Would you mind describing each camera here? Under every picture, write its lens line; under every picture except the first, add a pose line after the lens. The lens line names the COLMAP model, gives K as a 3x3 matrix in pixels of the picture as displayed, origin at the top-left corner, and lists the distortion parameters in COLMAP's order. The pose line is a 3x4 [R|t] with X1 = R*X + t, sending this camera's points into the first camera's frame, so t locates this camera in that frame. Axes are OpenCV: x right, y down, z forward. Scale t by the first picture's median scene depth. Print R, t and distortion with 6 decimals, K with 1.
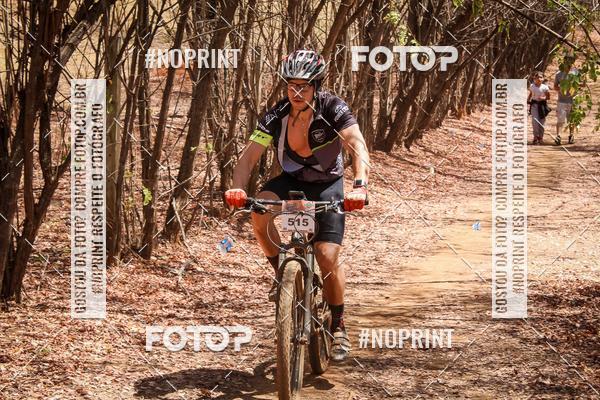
lens RADIAL K [[1424.0, 0, 292.4], [0, 1424.0, 213.4], [0, 0, 1]] dist [0.076561, 0.449294]
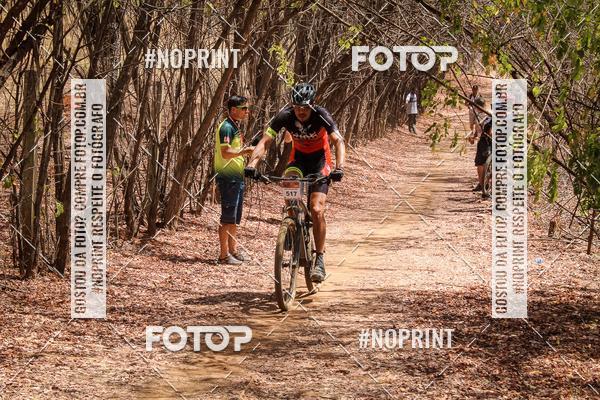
lens RADIAL K [[1447.3, 0, 301.4], [0, 1447.3, 202.2], [0, 0, 1]] dist [0.099154, 0.197742]
pose [[0.996244, 0.000625, 0.086587, -0.011383], [0.002475, 0.999360, -0.035699, 0.014042], [-0.086554, 0.035779, 0.995604, -0.103397]]
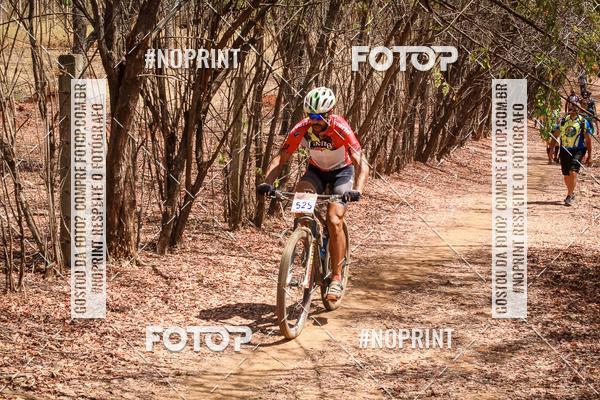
lens RADIAL K [[1123.4, 0, 300.2], [0, 1123.4, 199.5], [0, 0, 1]] dist [0.021631, 0.107296]
pose [[0.998847, 0.018034, -0.044495, -0.005974], [-0.018739, 0.999705, -0.015476, 0.016065], [0.044203, 0.016292, 0.998890, -0.131052]]
